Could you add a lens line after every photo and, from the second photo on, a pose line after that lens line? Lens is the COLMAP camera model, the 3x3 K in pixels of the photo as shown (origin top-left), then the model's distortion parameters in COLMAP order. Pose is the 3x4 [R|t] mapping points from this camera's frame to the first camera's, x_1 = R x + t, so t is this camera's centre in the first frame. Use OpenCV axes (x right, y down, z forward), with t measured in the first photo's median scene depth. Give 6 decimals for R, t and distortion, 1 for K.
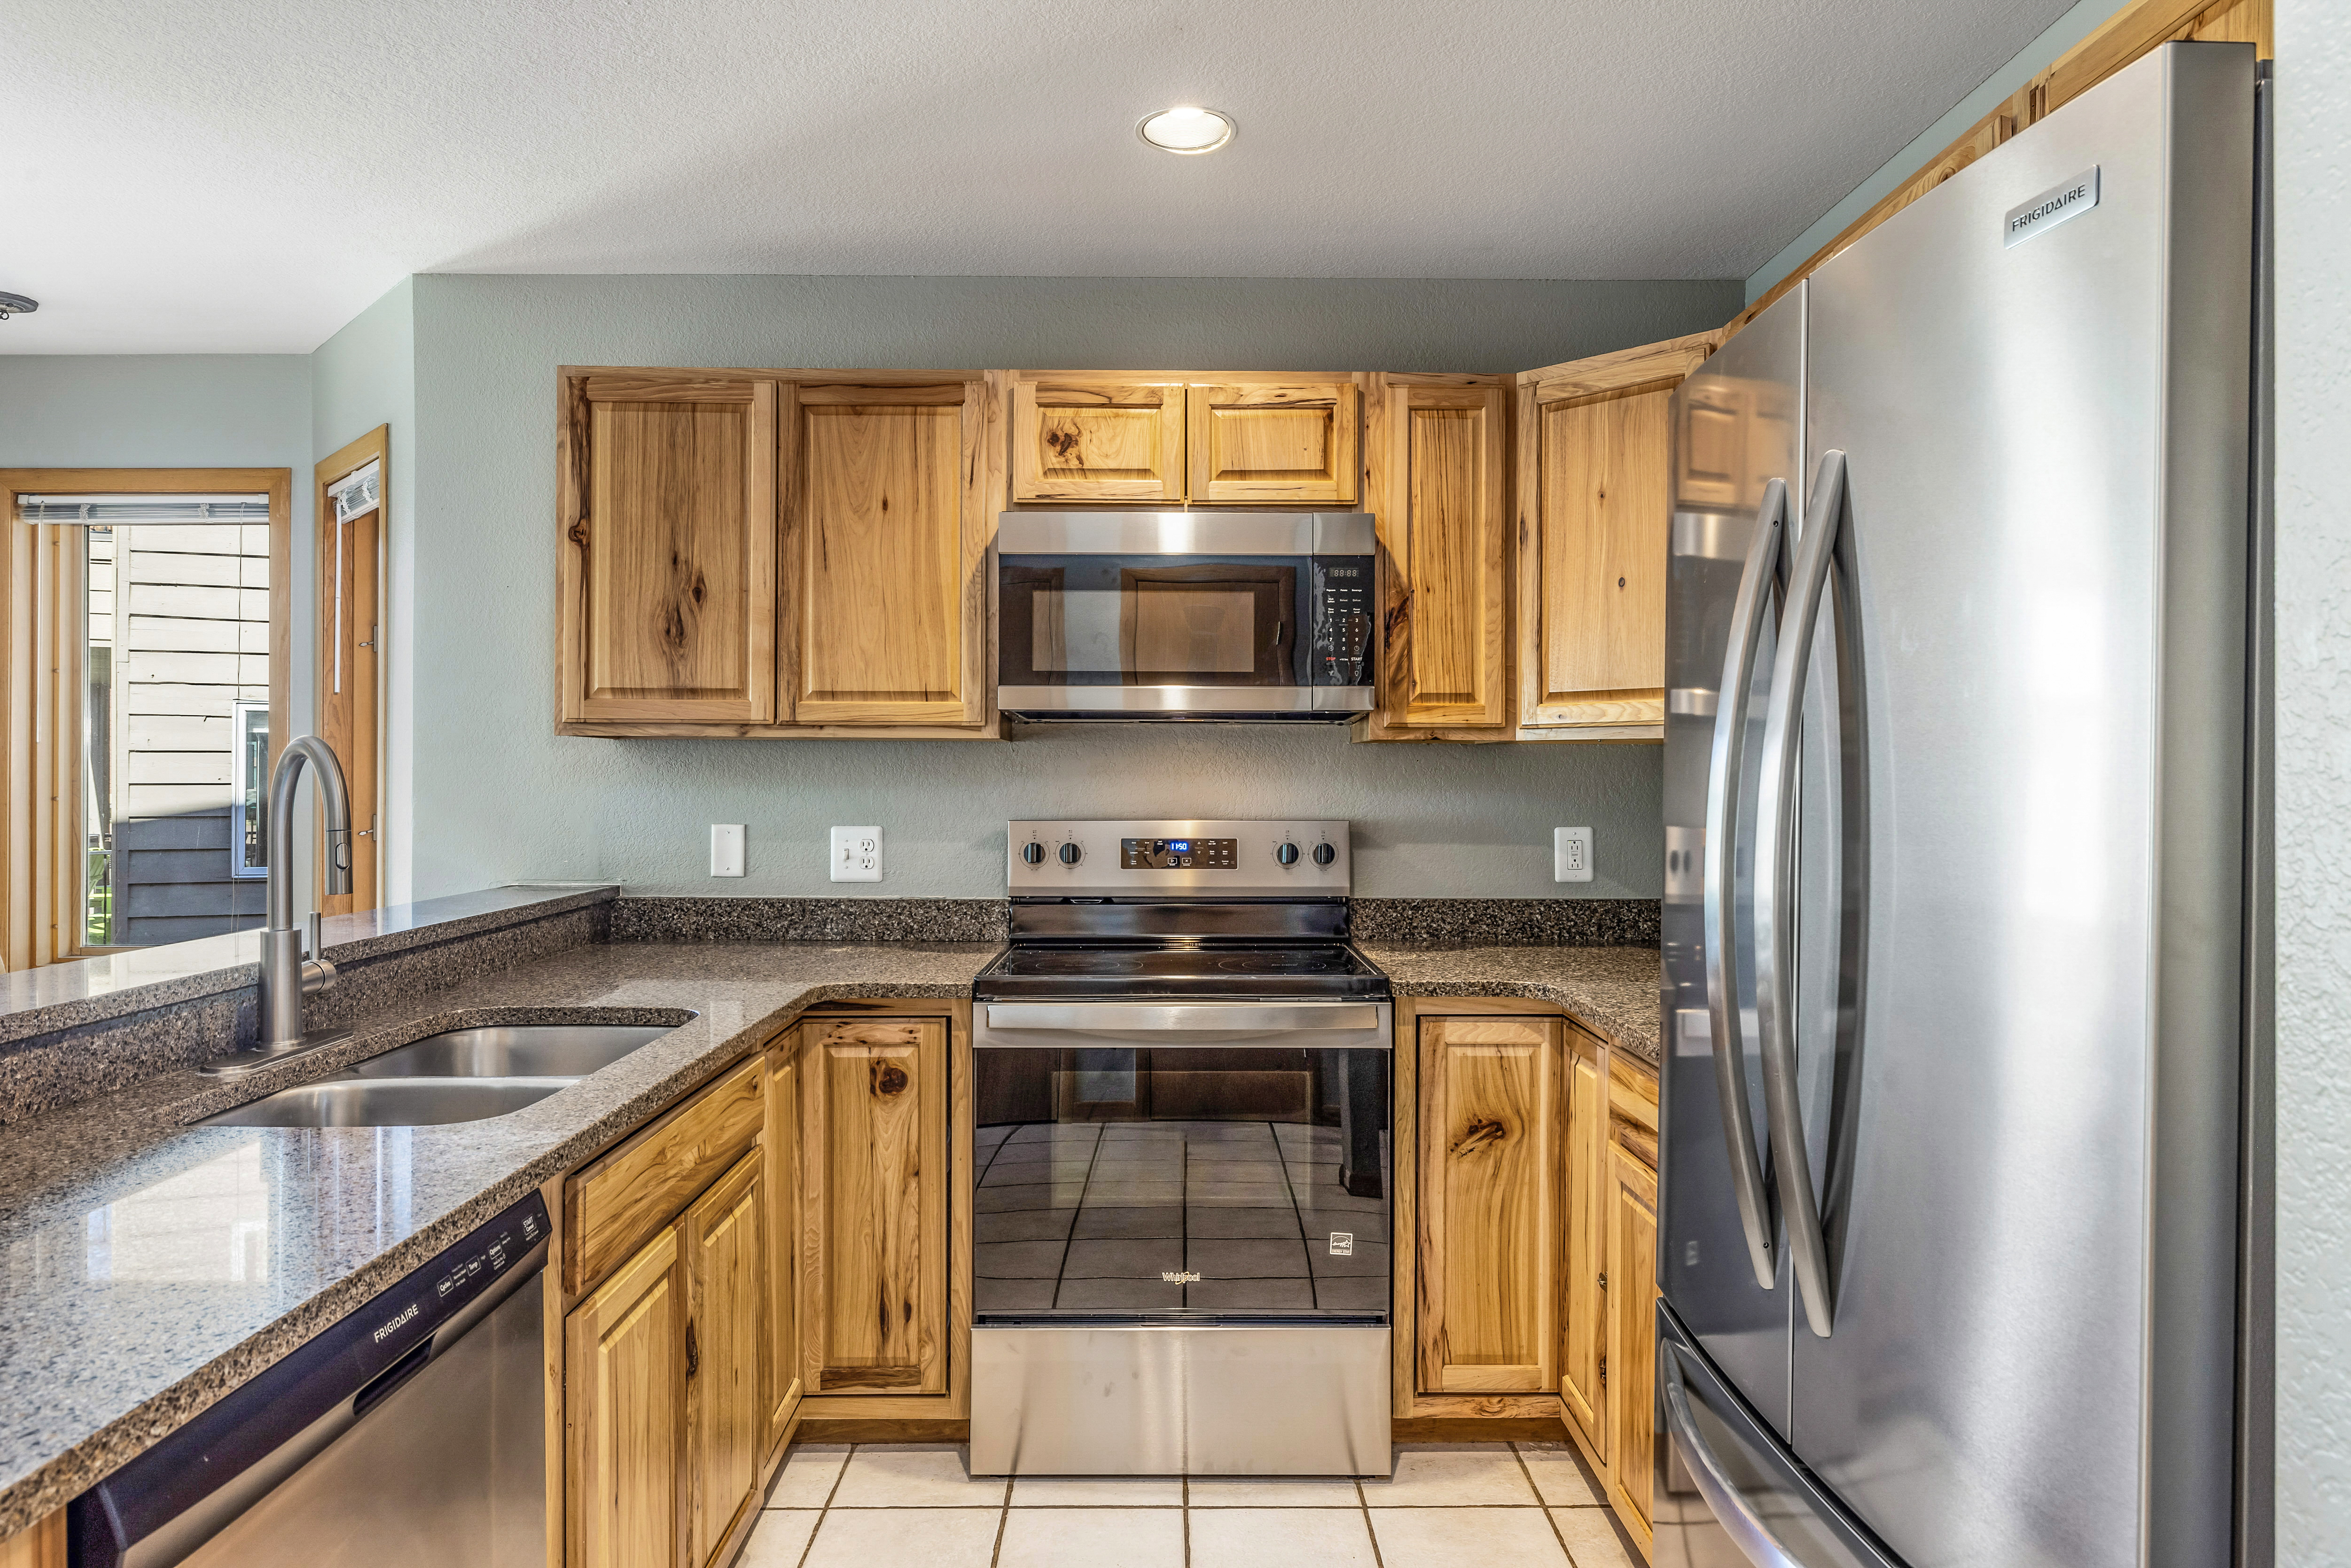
lens RADIAL K [[1388.1, 0, 1181.0], [0, 1388.1, 773.6], [0, 0, 1]] dist [-0.002410, -0.000264]
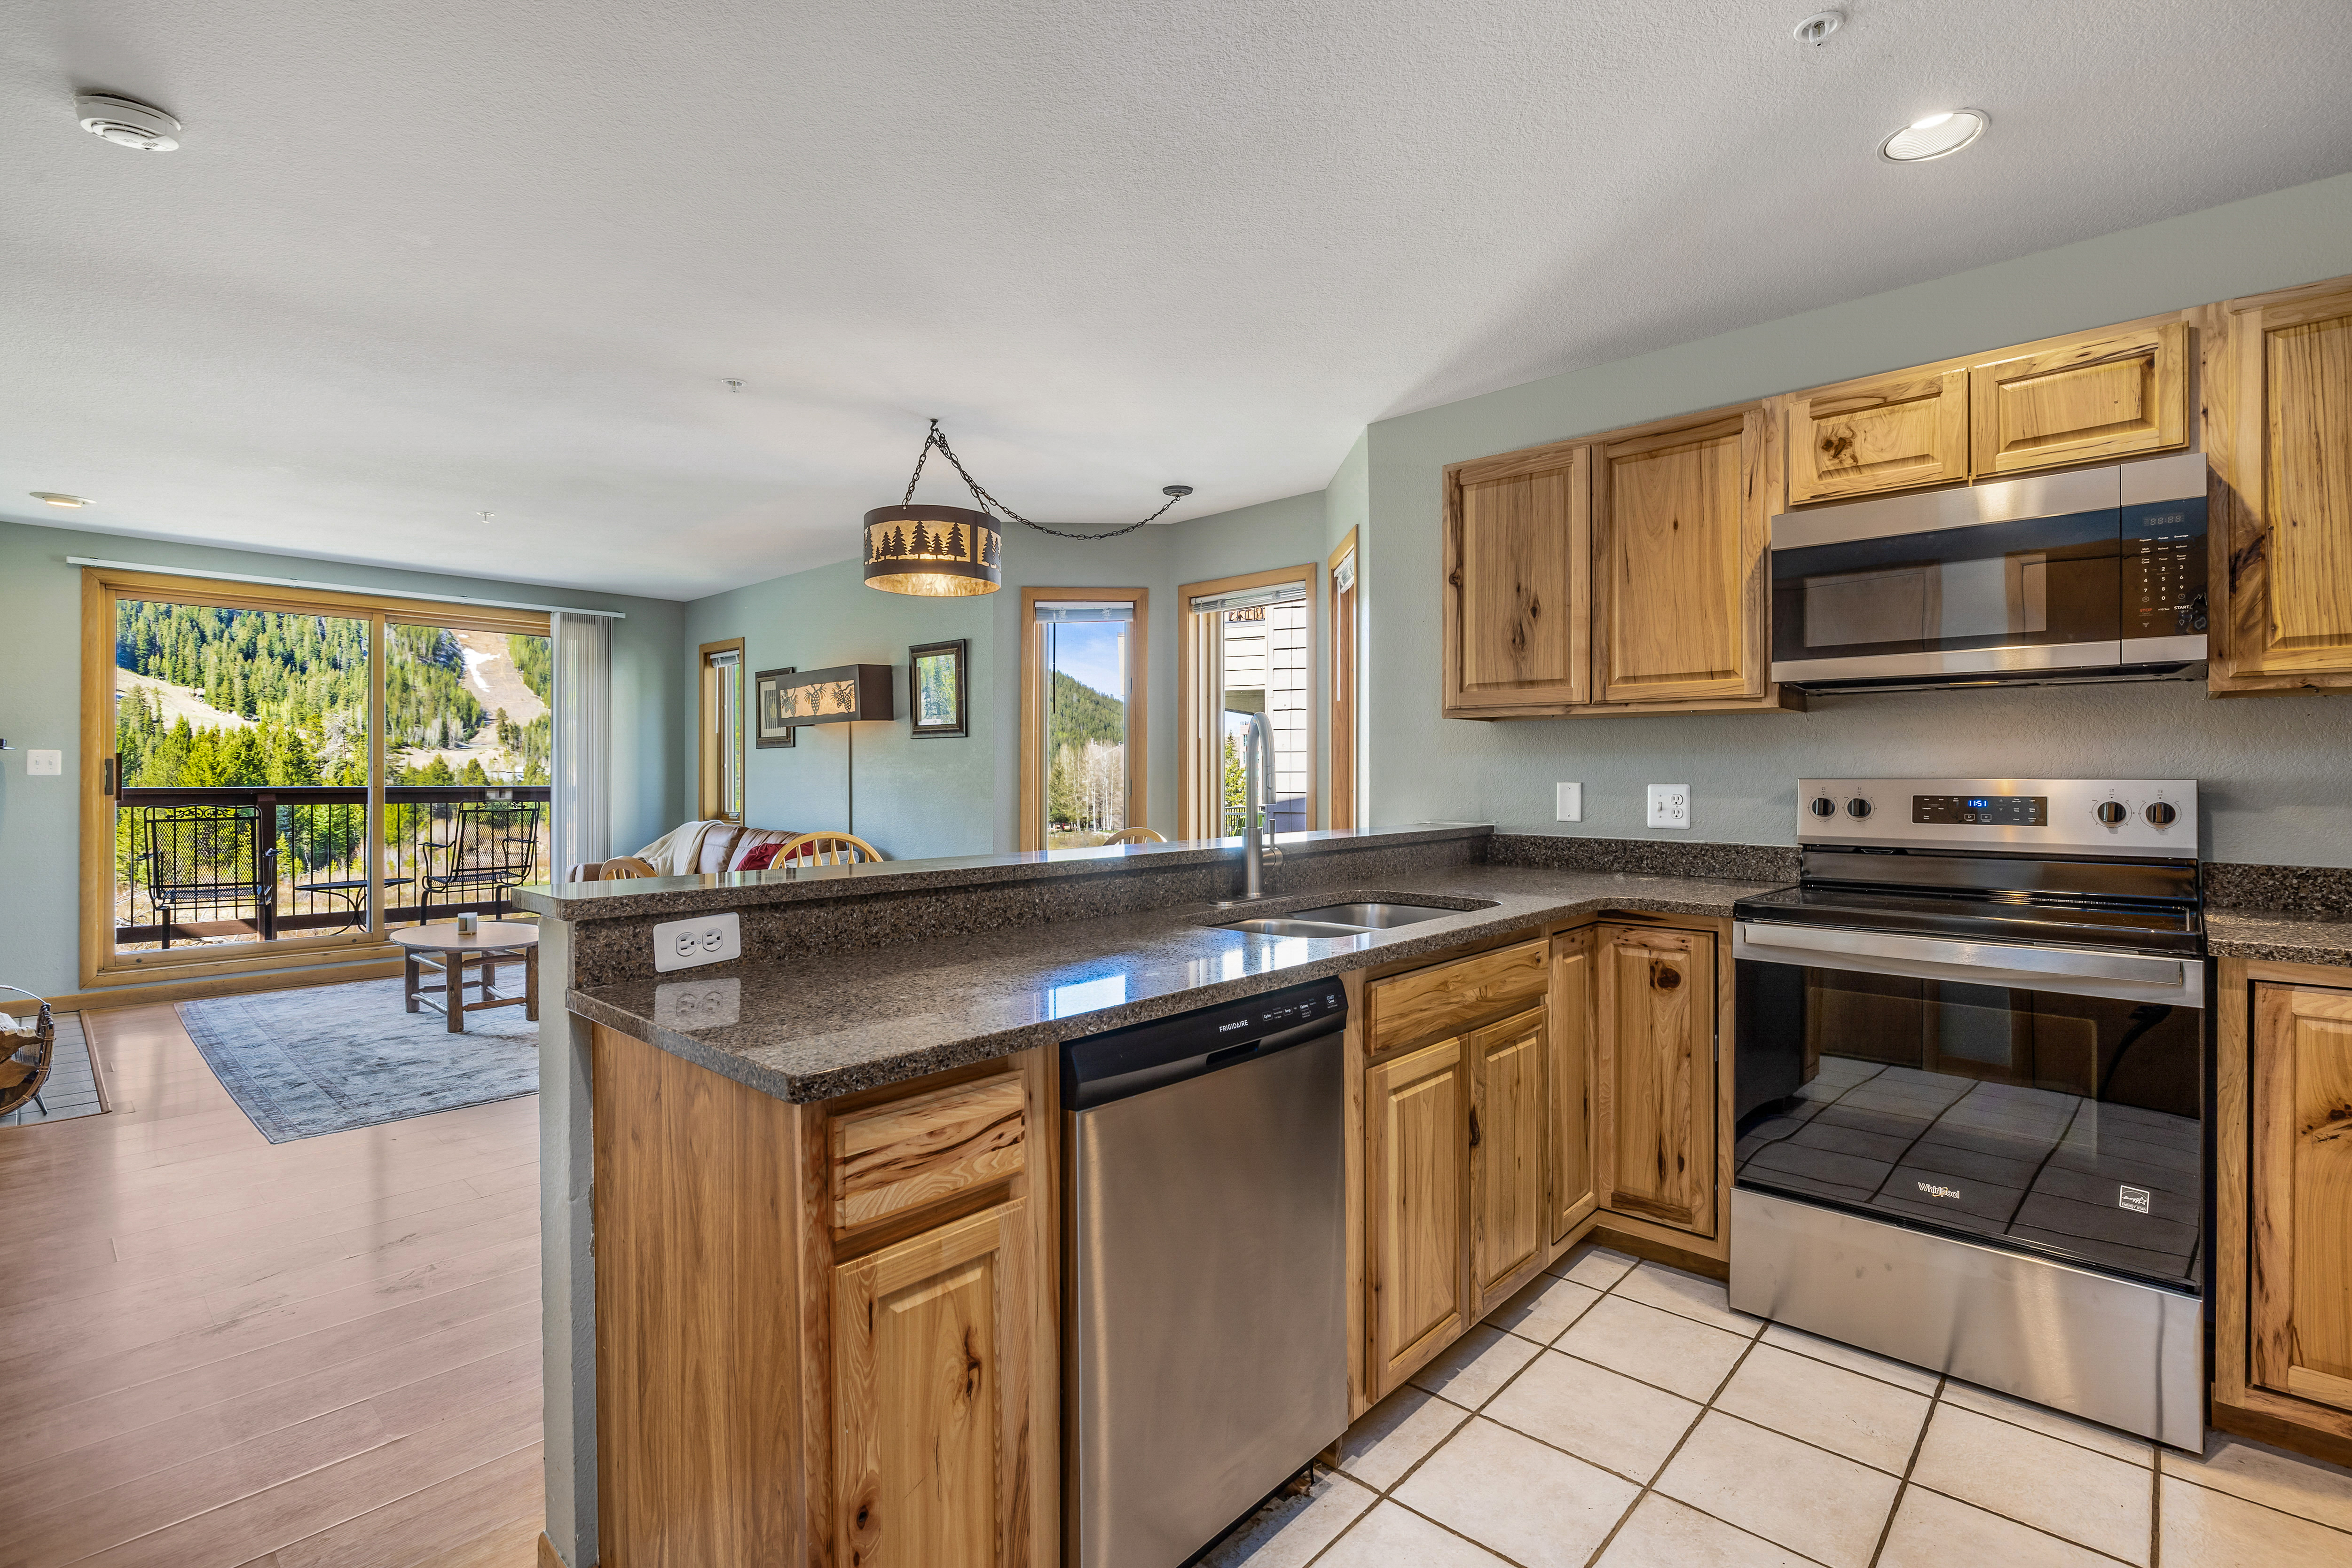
lens RADIAL K [[1077.4, 0, 1179.2], [0, 1077.4, 771.7], [0, 0, 1]] dist [-0.011076, 0.003721]
pose [[0.726926, -0.003517, -0.686707, 0.127339], [0.003382, 0.999993, -0.001542, 0.029363], [0.686708, -0.001201, 0.726932, -0.016021]]
